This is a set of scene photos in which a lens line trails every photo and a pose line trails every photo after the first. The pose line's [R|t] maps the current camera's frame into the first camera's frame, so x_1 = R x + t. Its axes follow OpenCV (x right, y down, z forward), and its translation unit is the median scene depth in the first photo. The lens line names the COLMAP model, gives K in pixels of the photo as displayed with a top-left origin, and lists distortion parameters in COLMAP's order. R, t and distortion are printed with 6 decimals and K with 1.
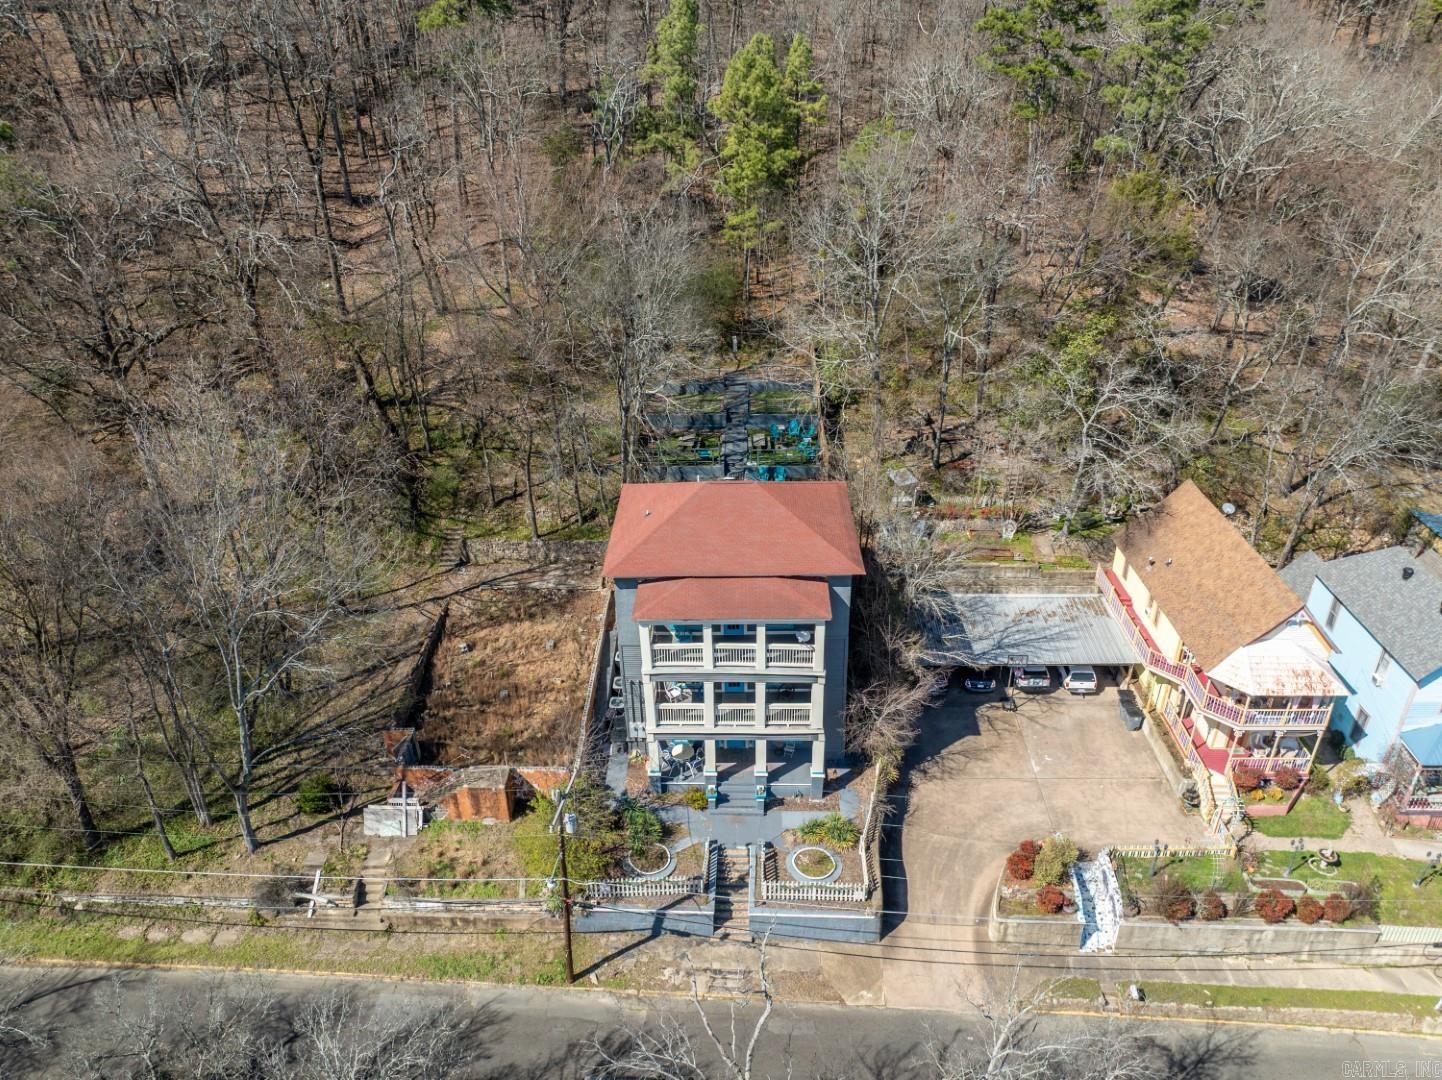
lens RADIAL K [[1021.4, 0, 724.4], [0, 1021.4, 543.8], [0, 0, 1]] dist [-0.039164, 0.001422]
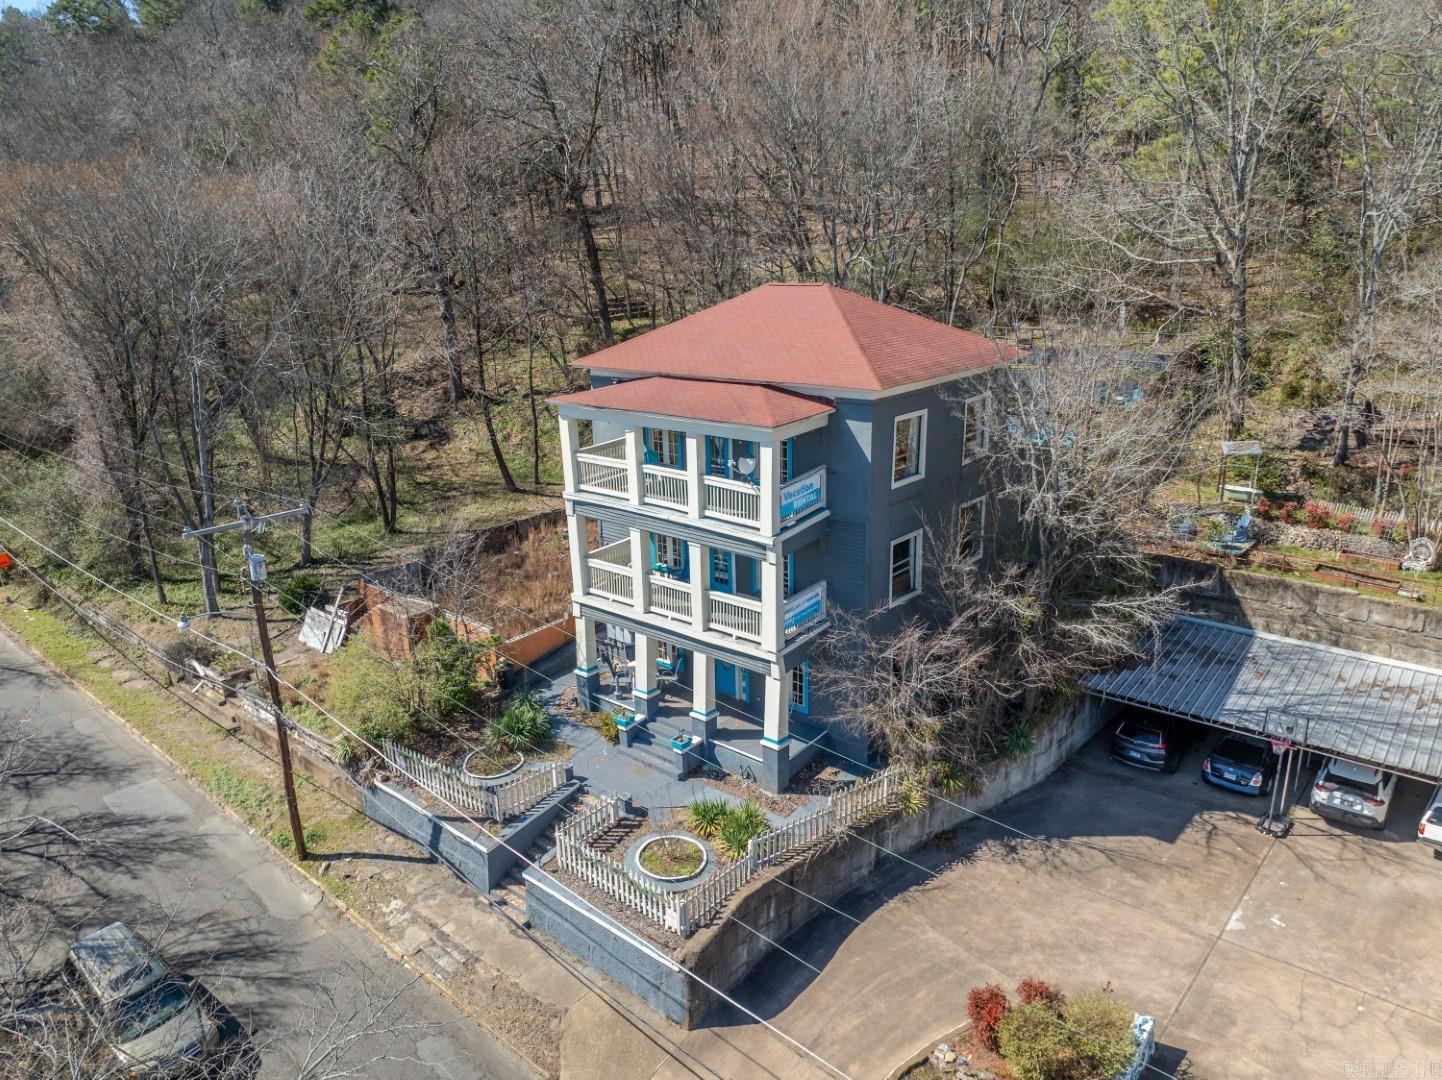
lens RADIAL K [[1021.4, 0, 718.5], [0, 1021.4, 540.3], [0, 0, 1]] dist [-0.039164, 0.001422]
pose [[0.776244, 0.177530, -0.604921, 0.420381], [-0.295636, 0.949993, -0.100565, 0.190572], [0.556817, 0.256900, 0.789910, 0.505840]]
